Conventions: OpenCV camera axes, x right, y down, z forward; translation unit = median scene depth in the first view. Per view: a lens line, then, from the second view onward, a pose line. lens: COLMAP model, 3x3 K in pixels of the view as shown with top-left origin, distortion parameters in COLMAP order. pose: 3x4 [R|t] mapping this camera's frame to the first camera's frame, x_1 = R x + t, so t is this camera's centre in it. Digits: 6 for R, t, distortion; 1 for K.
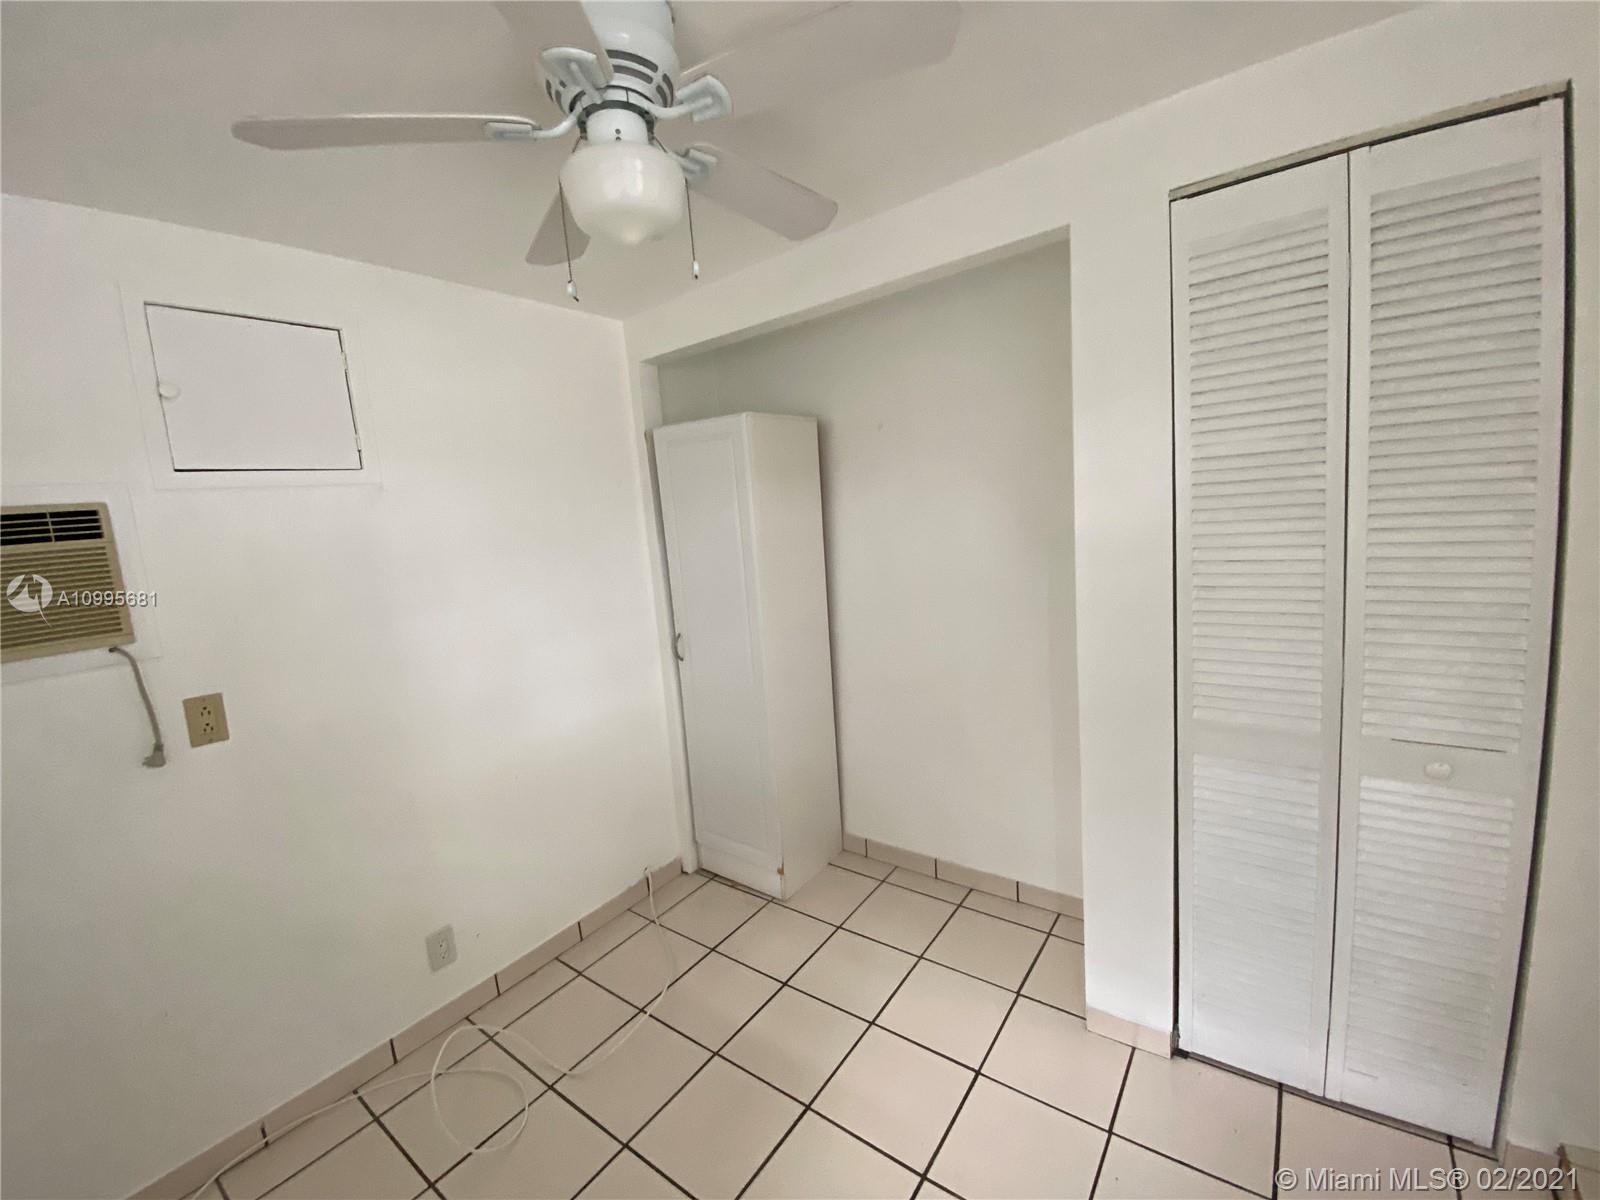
lens RADIAL K [[661.2, 0, 794.8], [0, 661.2, 594.1], [0, 0, 1]] dist [-0.023481, -0.000845]
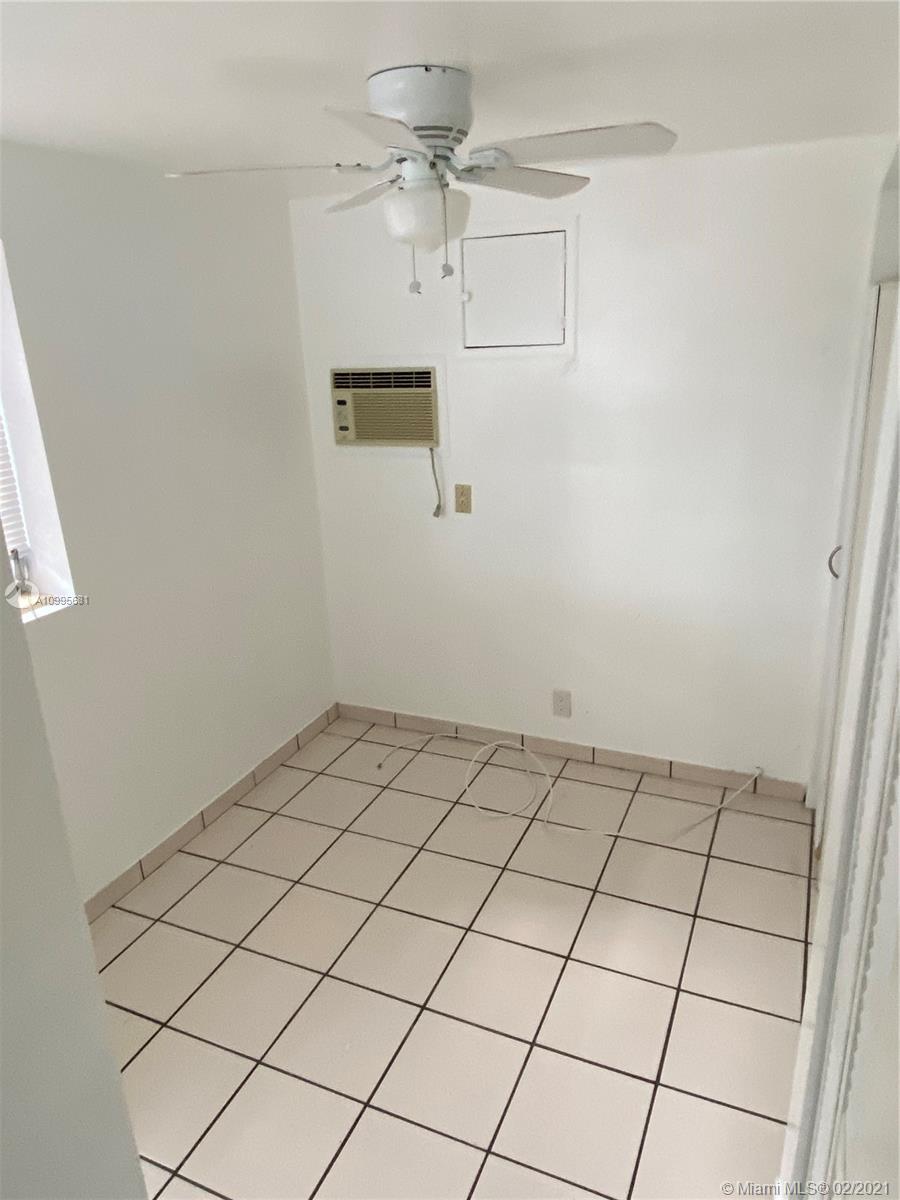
lens RADIAL K [[807.9, 0, 451.6], [0, 807.9, 604.7], [0, 0, 1]] dist [0.000598, -0.002569]
pose [[0.212471, 0.396349, -0.893176, 1.231595], [-0.102345, 0.918045, 0.383039, -0.407690], [0.971793, 0.010027, 0.235622, 0.526206]]
